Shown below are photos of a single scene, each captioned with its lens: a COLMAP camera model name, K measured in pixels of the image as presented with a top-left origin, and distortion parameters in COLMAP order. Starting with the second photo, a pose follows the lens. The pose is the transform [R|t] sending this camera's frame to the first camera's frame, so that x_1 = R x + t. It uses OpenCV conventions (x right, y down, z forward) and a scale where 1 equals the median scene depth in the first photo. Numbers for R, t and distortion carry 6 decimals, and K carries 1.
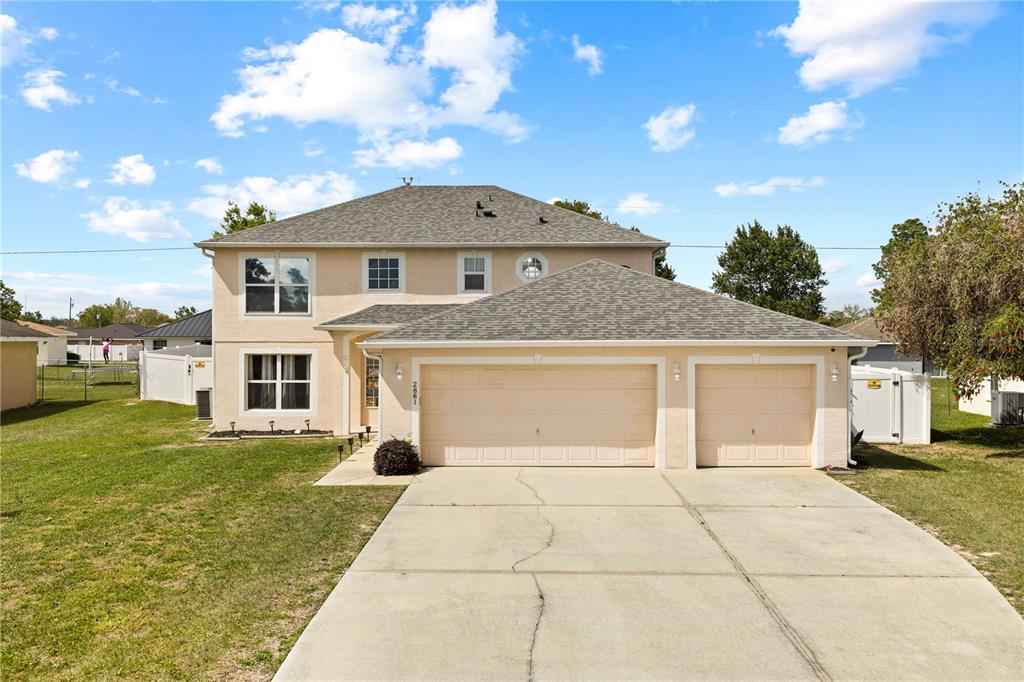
lens RADIAL K [[849.0, 0, 512.0], [0, 849.0, 341.0], [0, 0, 1]] dist [0.001342, -0.000940]
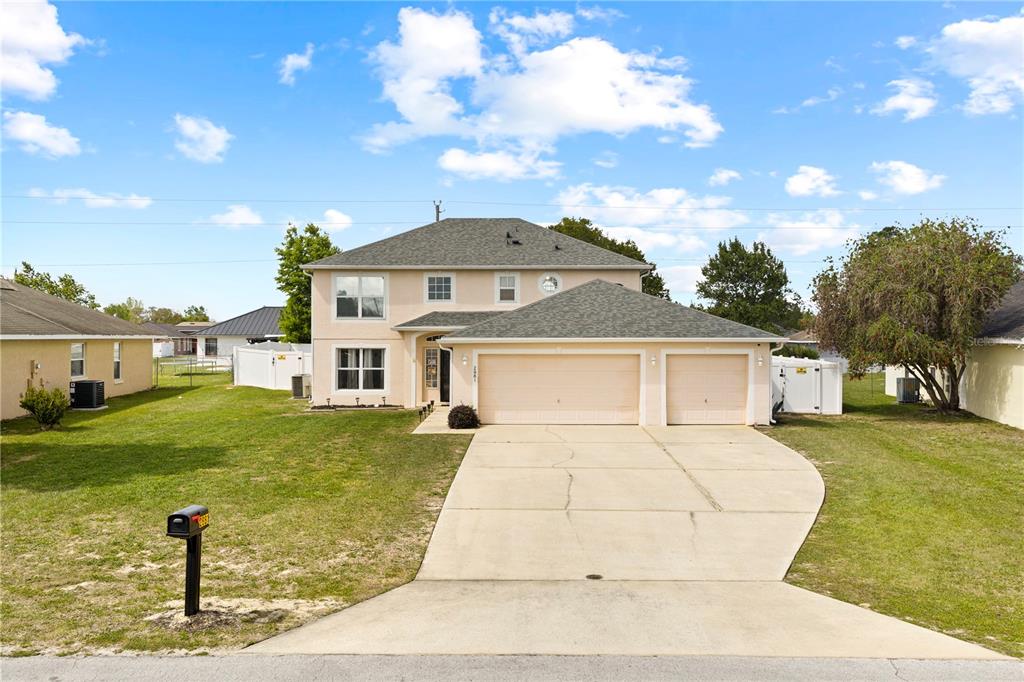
lens RADIAL K [[849.0, 0, 512.0], [0, 849.0, 341.0], [0, 0, 1]] dist [0.001342, -0.000940]
pose [[0.999998, 0.001394, 0.001632, -0.041531], [-0.001396, 0.999998, 0.001211, 0.002214], [-0.001630, -0.001213, 0.999998, -0.365872]]
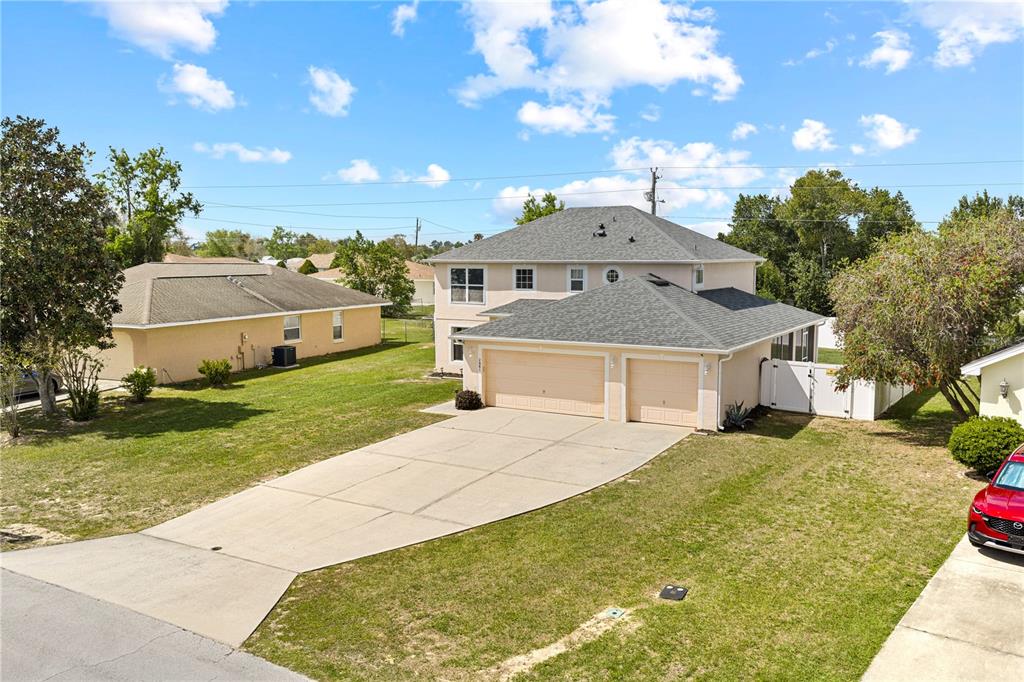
lens RADIAL K [[849.0, 0, 512.0], [0, 849.0, 341.0], [0, 0, 1]] dist [0.001342, -0.000940]
pose [[0.871757, 0.048880, -0.487495, 0.631668], [-0.000970, 0.995181, 0.098051, -0.126880], [0.489938, -0.085003, 0.867603, -0.390756]]
